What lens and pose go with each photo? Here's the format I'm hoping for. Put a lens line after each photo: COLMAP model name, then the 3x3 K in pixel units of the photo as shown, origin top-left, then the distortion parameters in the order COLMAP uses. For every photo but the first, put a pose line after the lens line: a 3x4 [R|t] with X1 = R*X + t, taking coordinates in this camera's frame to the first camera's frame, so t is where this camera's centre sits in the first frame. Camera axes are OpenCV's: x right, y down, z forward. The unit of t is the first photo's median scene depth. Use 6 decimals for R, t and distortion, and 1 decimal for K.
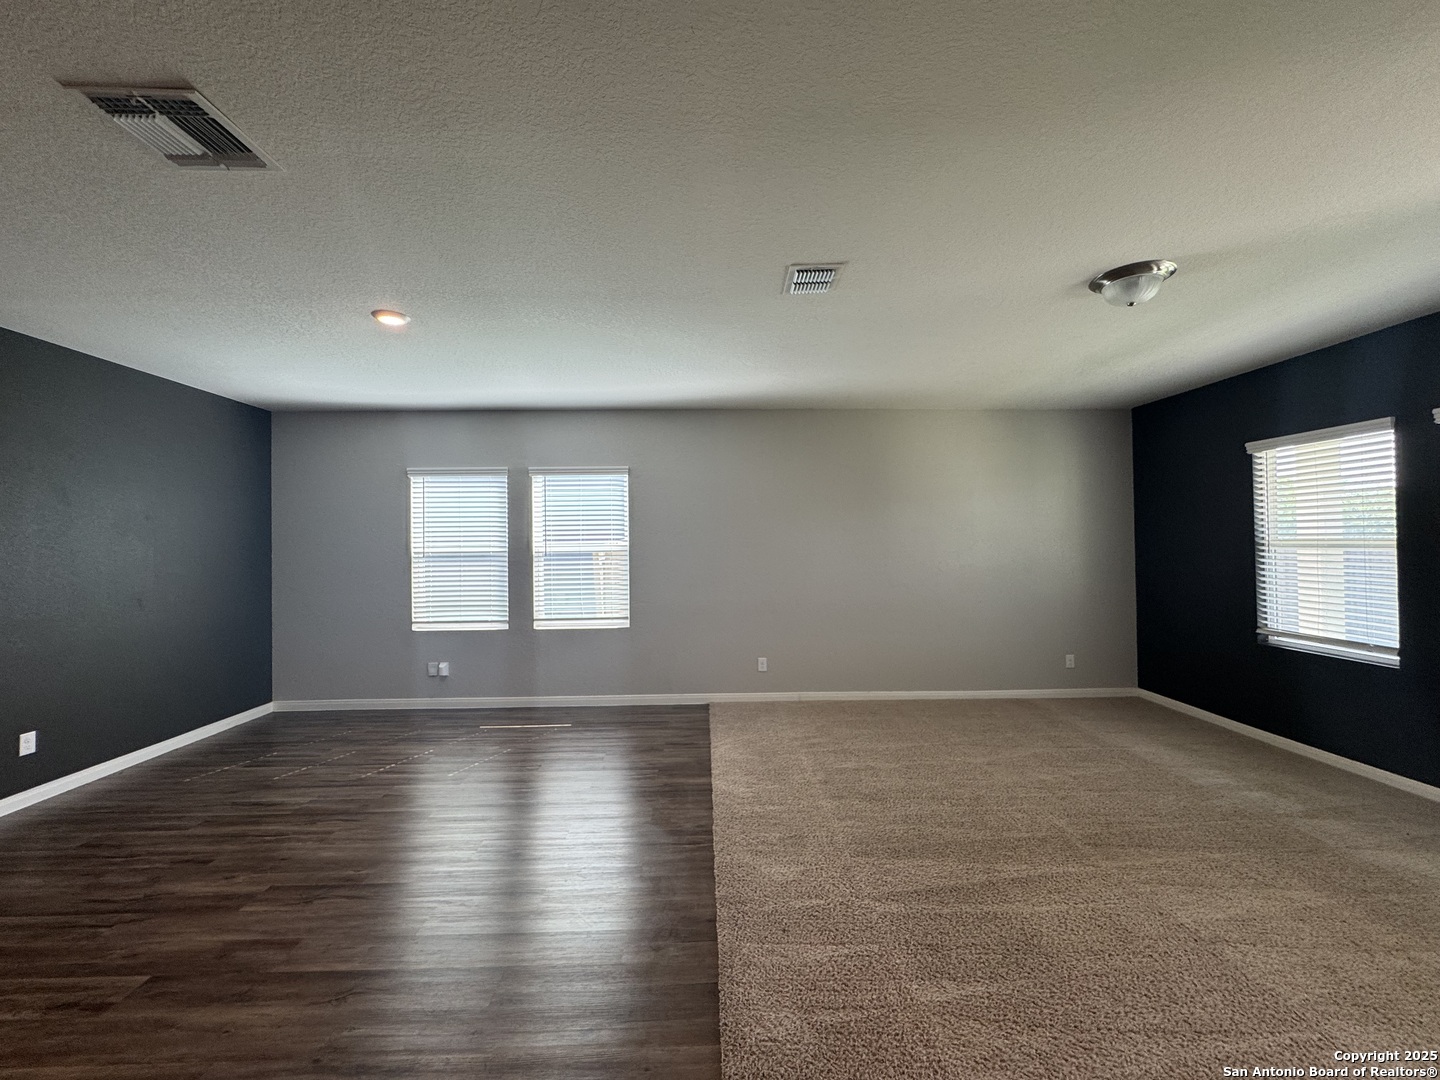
lens RADIAL K [[580.6, 0, 718.9], [0, 580.6, 540.5], [0, 0, 1]] dist [-0.005358, 0.000518]
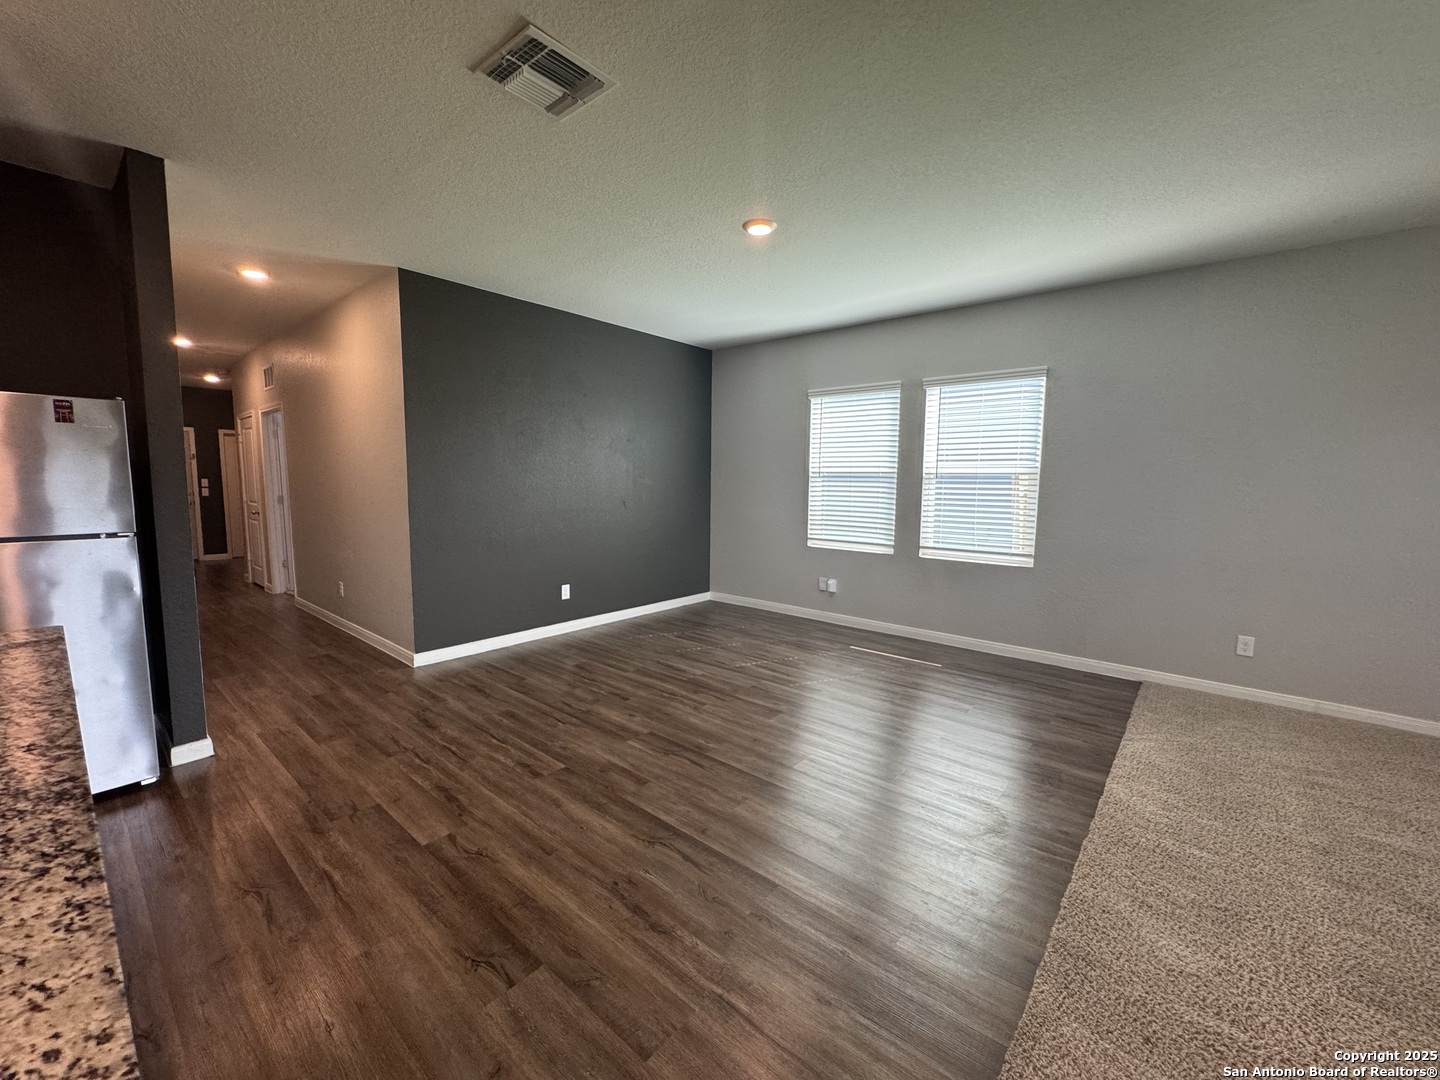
lens RADIAL K [[580.6, 0, 719.2], [0, 580.6, 537.1], [0, 0, 1]] dist [-0.005358, 0.000518]
pose [[0.742376, 0.087015, -0.664309, 0.075905], [-0.015430, 0.993488, 0.112890, 0.028691], [0.669806, -0.073557, 0.738884, 0.137232]]
